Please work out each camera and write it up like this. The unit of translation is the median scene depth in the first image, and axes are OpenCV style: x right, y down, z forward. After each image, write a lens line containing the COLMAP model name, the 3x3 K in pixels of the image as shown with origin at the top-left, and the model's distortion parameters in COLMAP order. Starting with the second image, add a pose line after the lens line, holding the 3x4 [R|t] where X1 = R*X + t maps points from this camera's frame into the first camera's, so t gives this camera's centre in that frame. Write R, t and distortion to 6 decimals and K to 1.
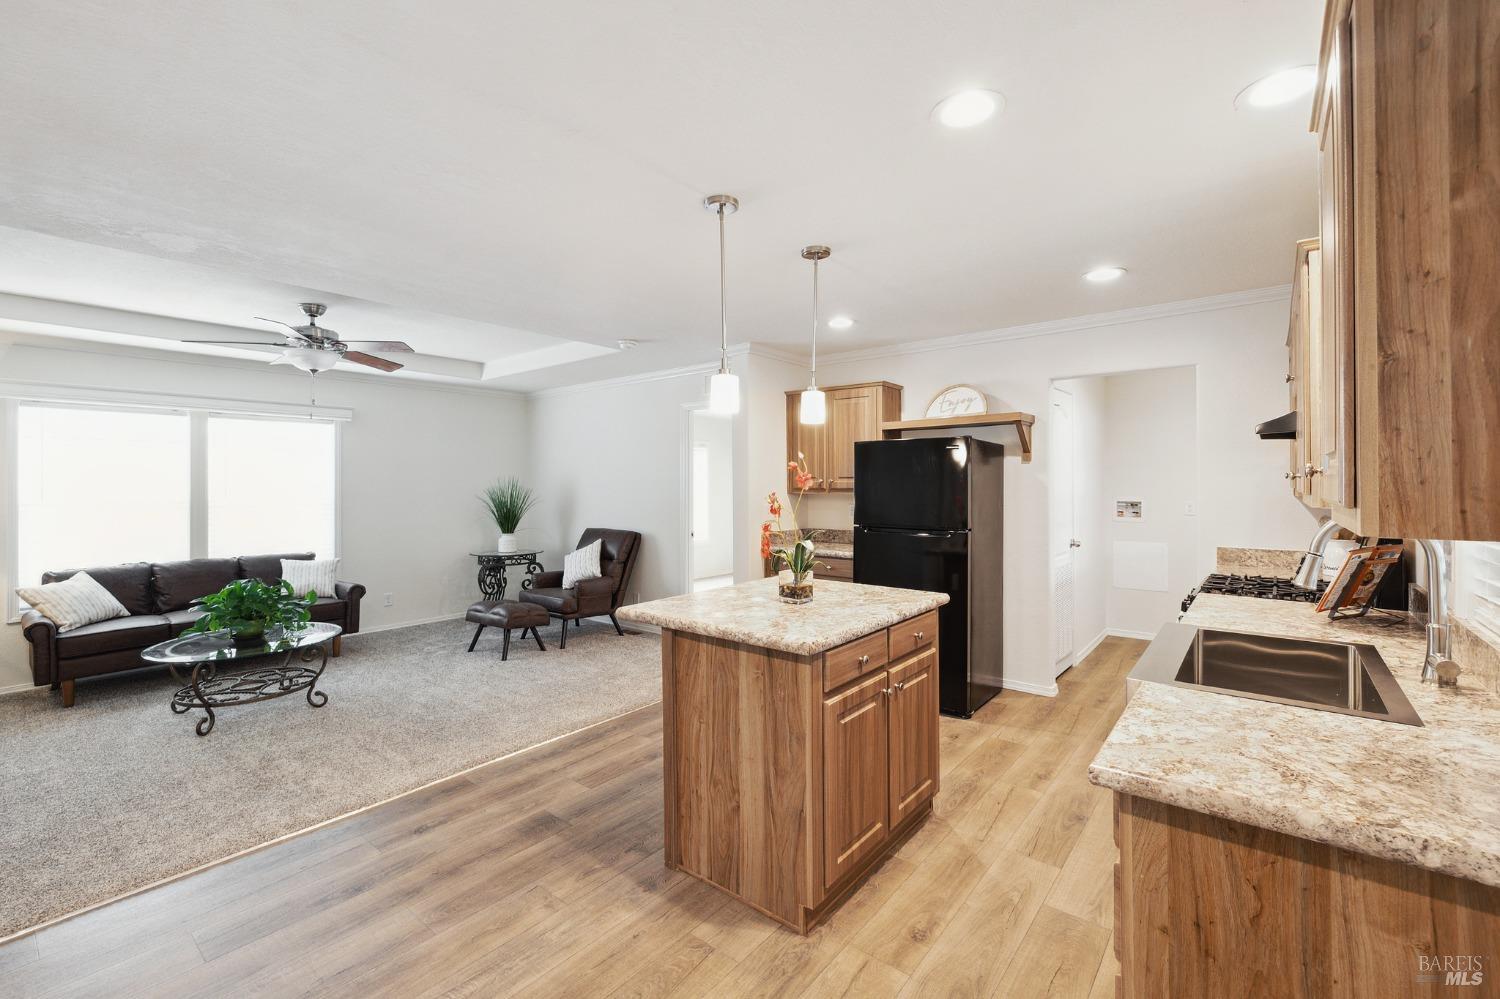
lens RADIAL K [[651.1, 0, 746.5], [0, 651.1, 482.5], [0, 0, 1]] dist [0.003182, 0.000308]
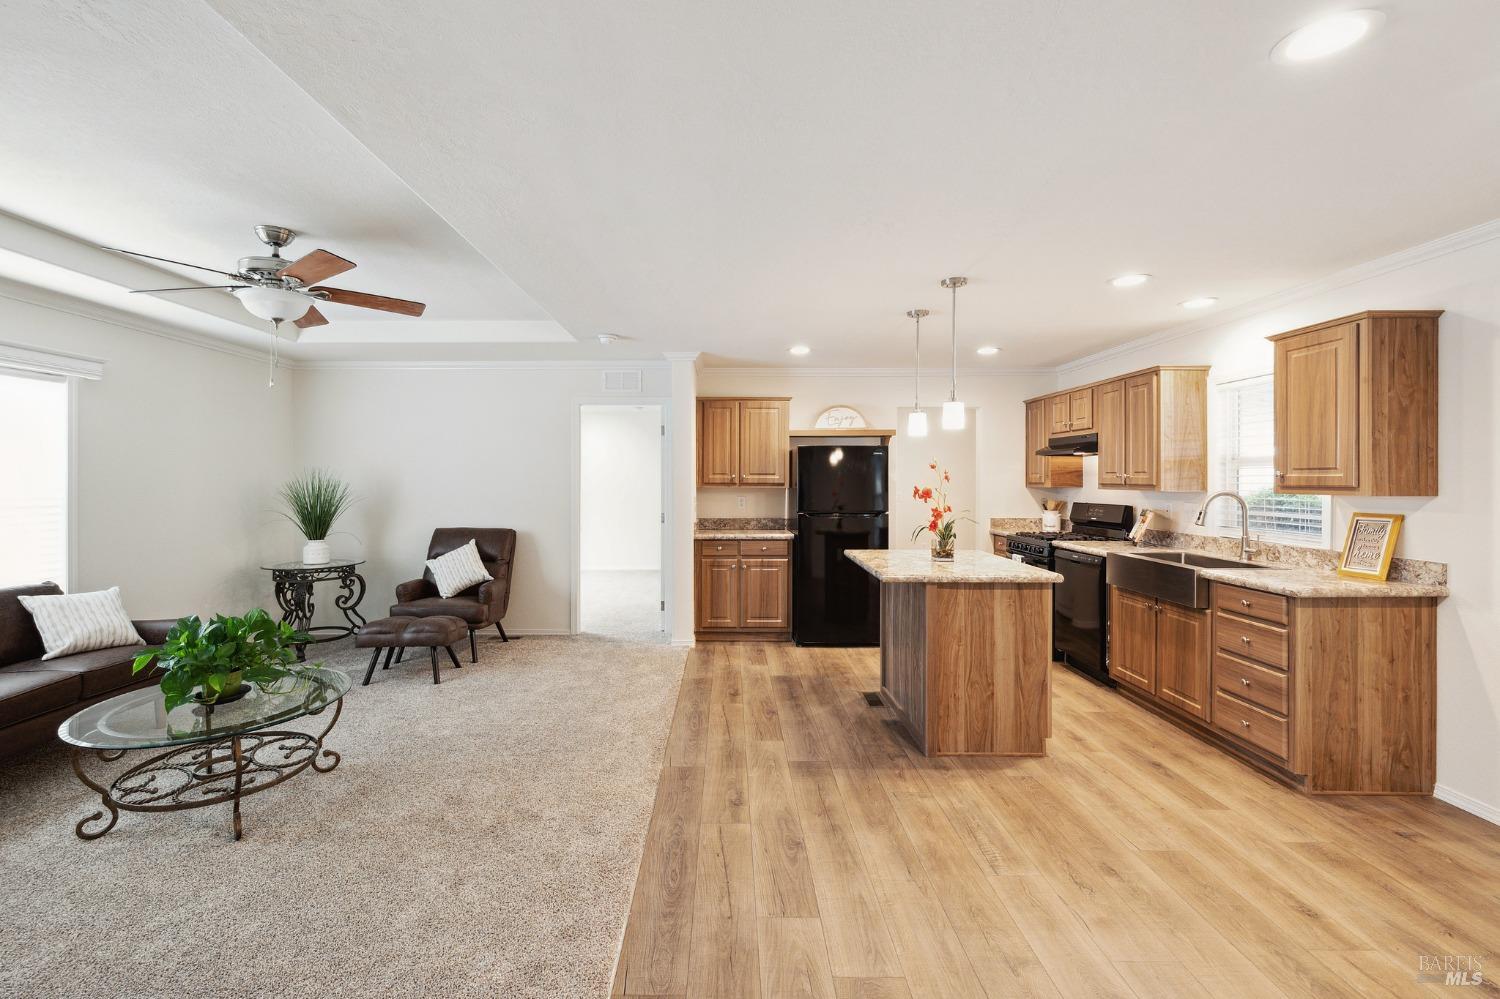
lens RADIAL K [[642.0, 0, 738.0], [0, 642.0, 482.5], [0, 0, 1]] dist [-0.000805, 0.000104]
pose [[0.774324, 0.001789, 0.632786, -0.857097], [-0.004934, 0.999983, 0.003211, 0.006146], [-0.632770, -0.005608, 0.774320, 0.141624]]
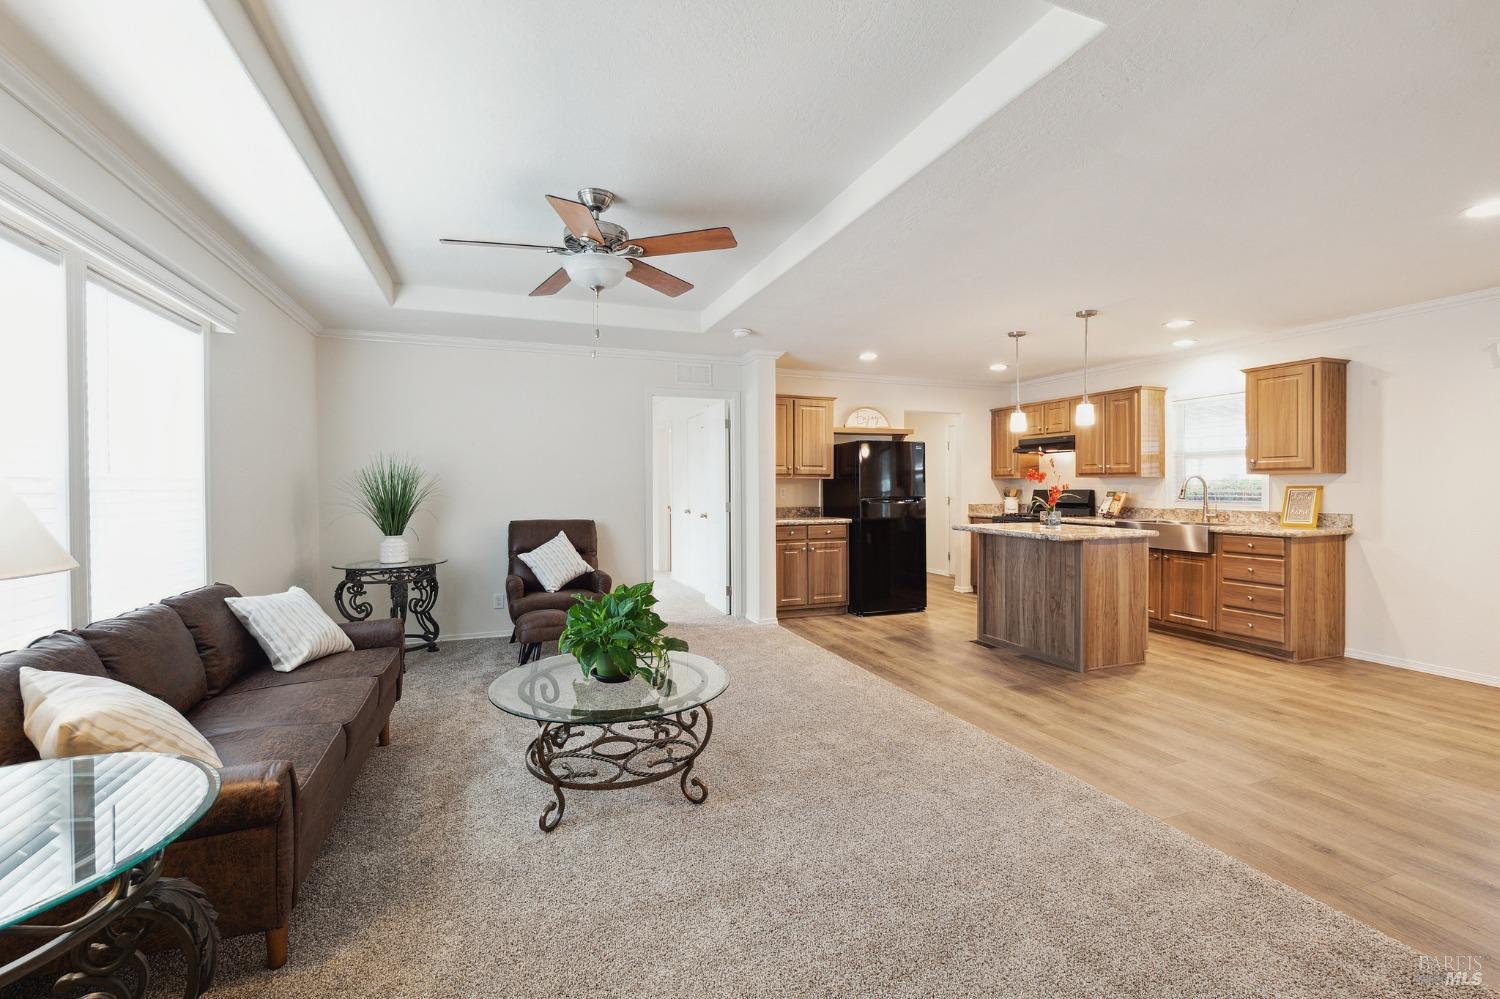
lens RADIAL K [[632.4, 0, 764.9], [0, 632.4, 492.6], [0, 0, 1]] dist [-0.000413, 0.000017]
pose [[0.493084, -0.006499, 0.869957, -1.385088], [0.000388, 0.999974, 0.007251, 0.050830], [-0.869981, -0.003238, 0.493074, 0.603356]]
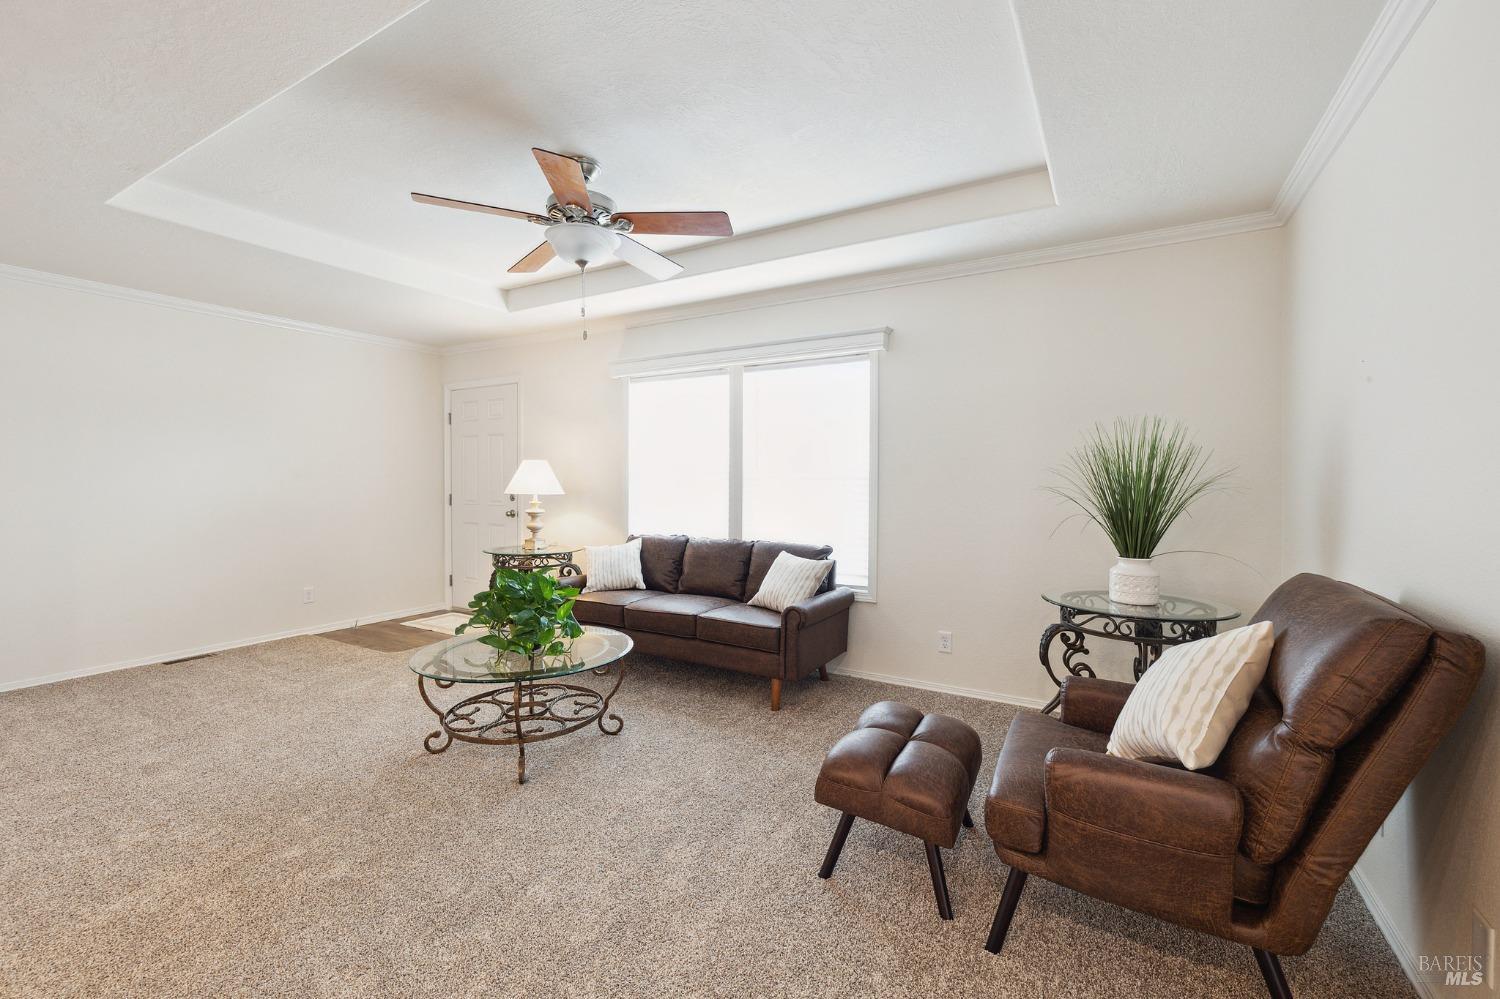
lens RADIAL K [[642.0, 0, 738.0], [0, 642.0, 482.5], [0, 0, 1]] dist [-0.000805, 0.000104]
pose [[0.146287, 0.010726, -0.989184, -0.006568], [-0.000549, 0.999942, 0.010762, 0.048128], [0.989242, -0.001032, 0.146285, 1.249772]]
